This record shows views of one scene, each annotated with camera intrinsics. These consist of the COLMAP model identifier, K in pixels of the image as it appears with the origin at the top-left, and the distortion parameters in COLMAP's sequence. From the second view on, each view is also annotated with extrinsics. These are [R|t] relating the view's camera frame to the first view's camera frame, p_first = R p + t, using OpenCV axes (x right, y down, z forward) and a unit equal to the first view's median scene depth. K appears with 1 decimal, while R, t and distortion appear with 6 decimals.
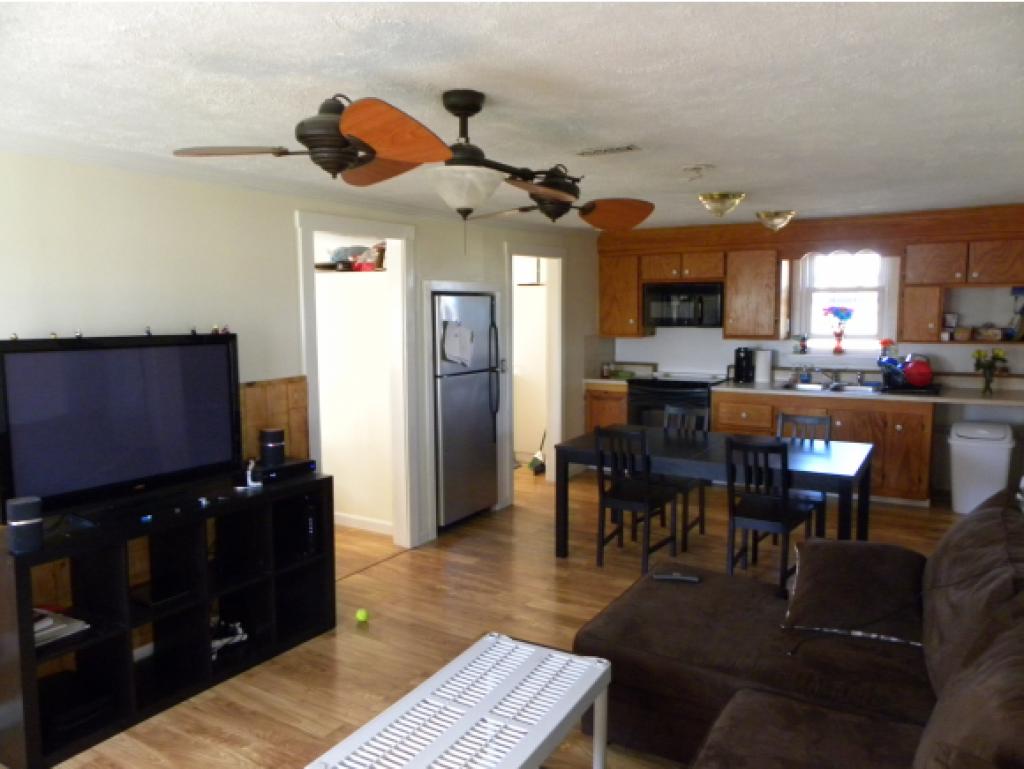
lens RADIAL K [[757.7, 0, 512.0], [0, 757.7, 384.5], [0, 0, 1]] dist [-0.032934, 0.035187]
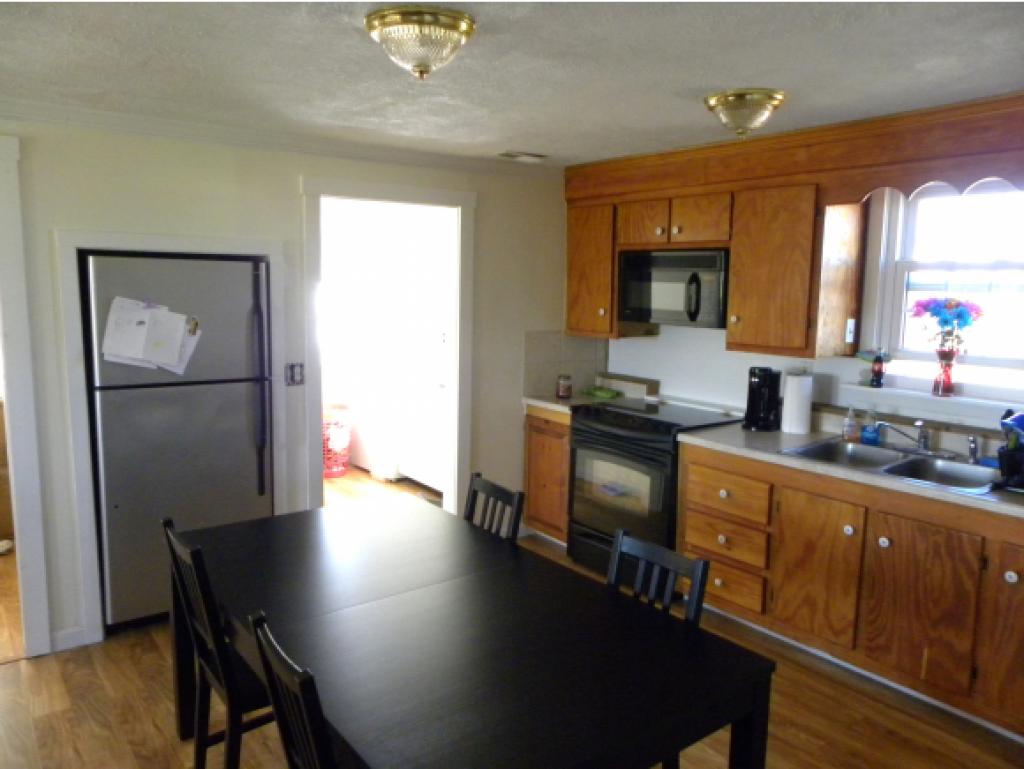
lens RADIAL K [[755.4, 0, 512.0], [0, 755.4, 384.5], [0, 0, 1]] dist [-0.016632, 0.007236]
pose [[0.931870, 0.074806, -0.354996, 0.339510], [-0.065795, 0.997132, 0.037406, -0.045864], [0.356776, -0.011501, 0.934119, 0.425594]]
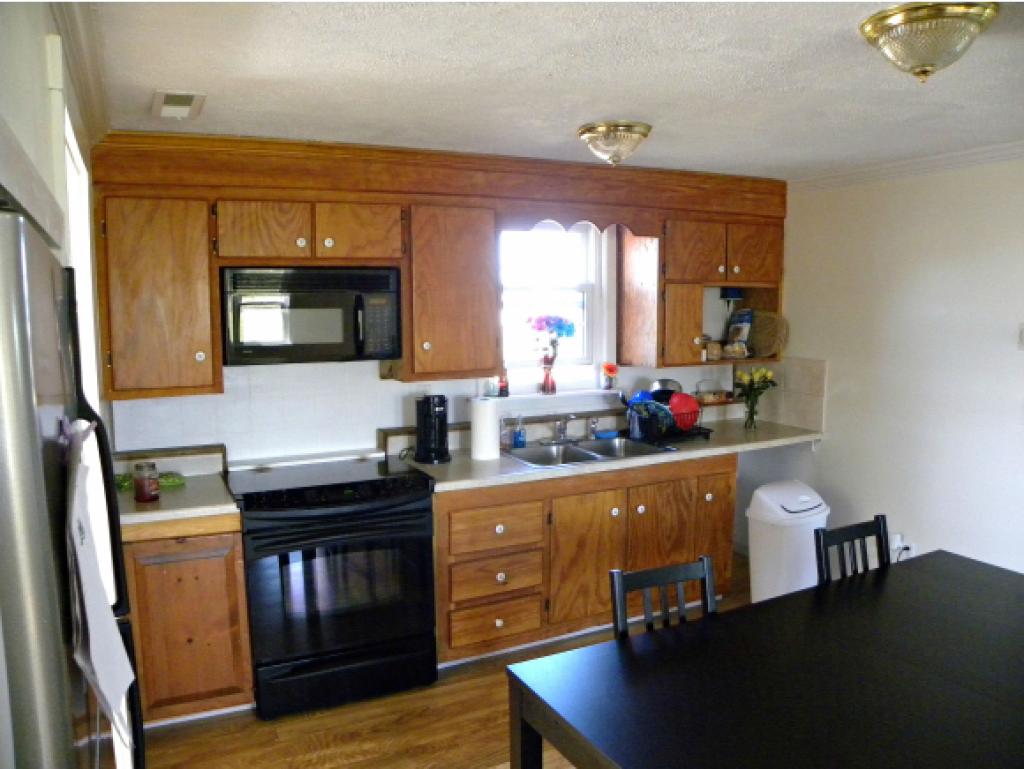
lens RADIAL K [[778.7, 0, 512.0], [0, 778.7, 384.5], [0, 0, 1]] dist [-0.158258, 0.099110]
pose [[0.521529, -0.082755, 0.849211, -0.118696], [0.098849, 0.994444, 0.036201, -0.071490], [-0.847488, 0.065064, 0.526812, 0.686146]]
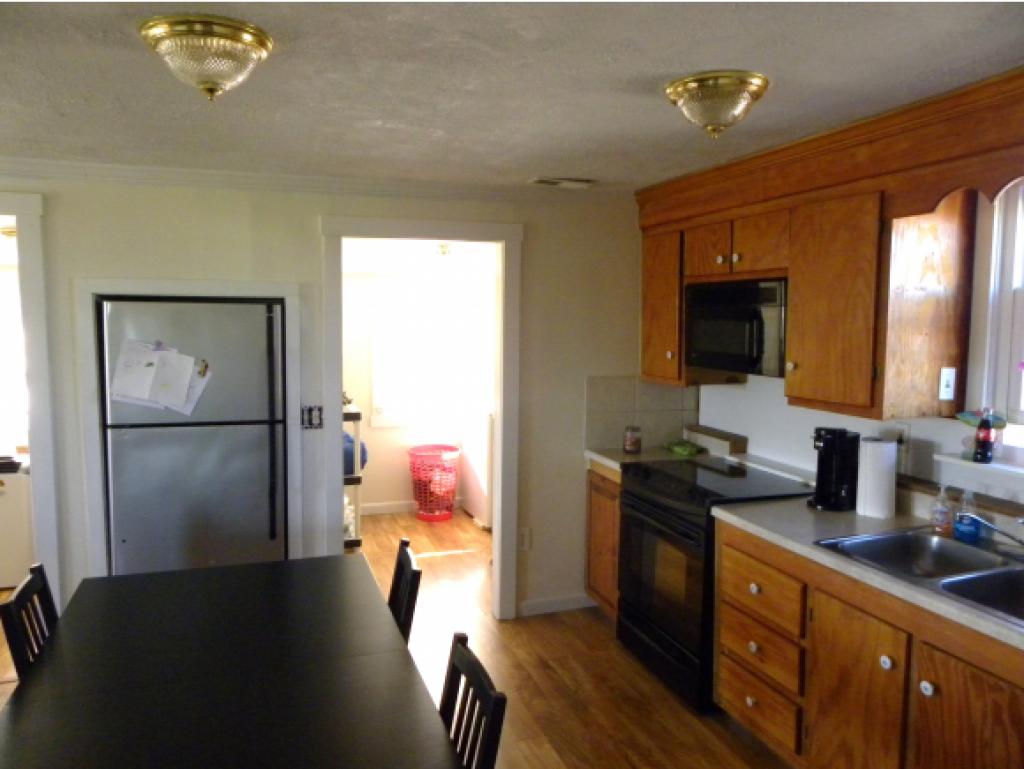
lens RADIAL K [[757.7, 0, 512.0], [0, 757.7, 384.5], [0, 0, 1]] dist [-0.032934, 0.035187]
pose [[0.768807, 0.073449, -0.635249, 0.447076], [-0.084541, 0.996337, 0.012884, -0.065156], [0.633868, 0.043800, 0.772200, 0.559818]]
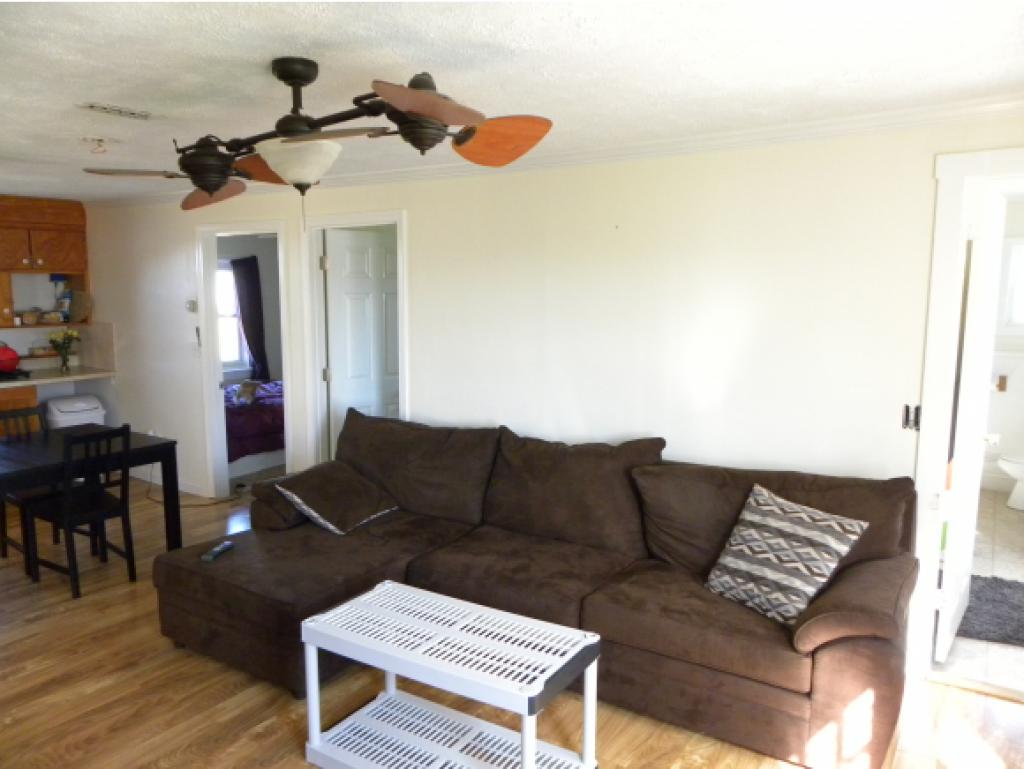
lens RADIAL K [[755.4, 0, 512.0], [0, 755.4, 384.5], [0, 0, 1]] dist [-0.016632, 0.007236]
pose [[0.038547, -0.124960, 0.991413, -0.373480], [0.109676, 0.986685, 0.120100, -0.024690], [-0.993220, 0.104105, 0.051739, 0.255922]]
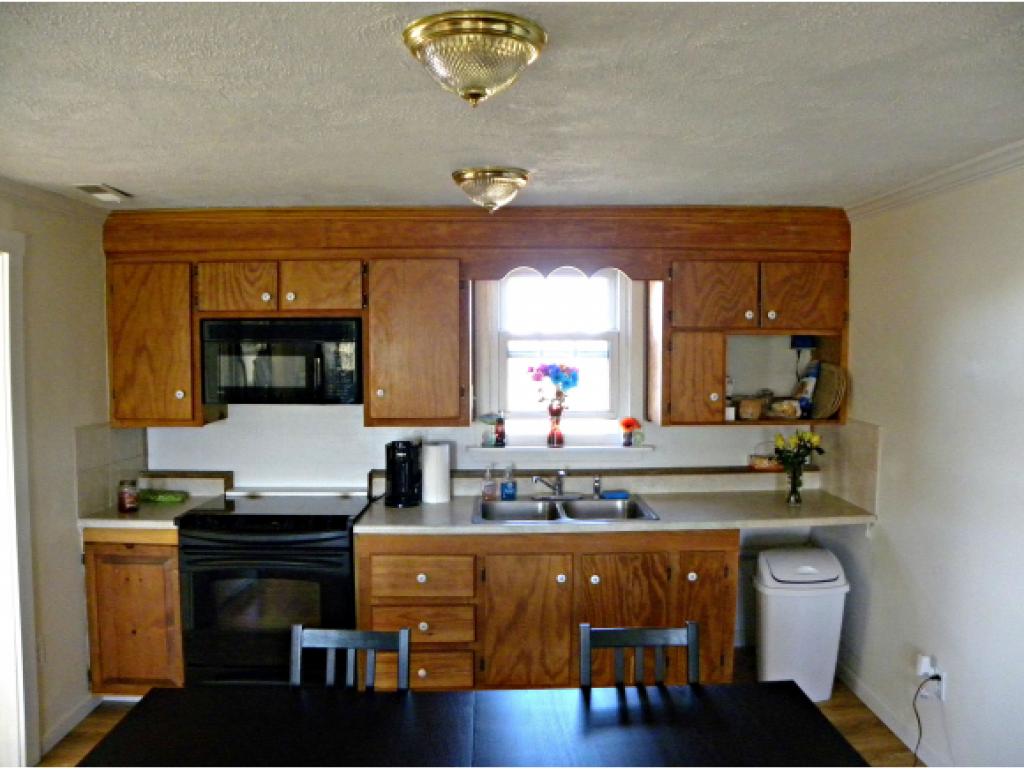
lens RADIAL K [[793.0, 0, 512.0], [0, 793.0, 384.5], [0, 0, 1]] dist [-0.157705, 0.096793]
pose [[0.837652, -0.016161, 0.545965, 0.069505], [0.052748, 0.997284, -0.051409, -0.056912], [-0.543651, 0.071862, 0.836229, 0.497557]]
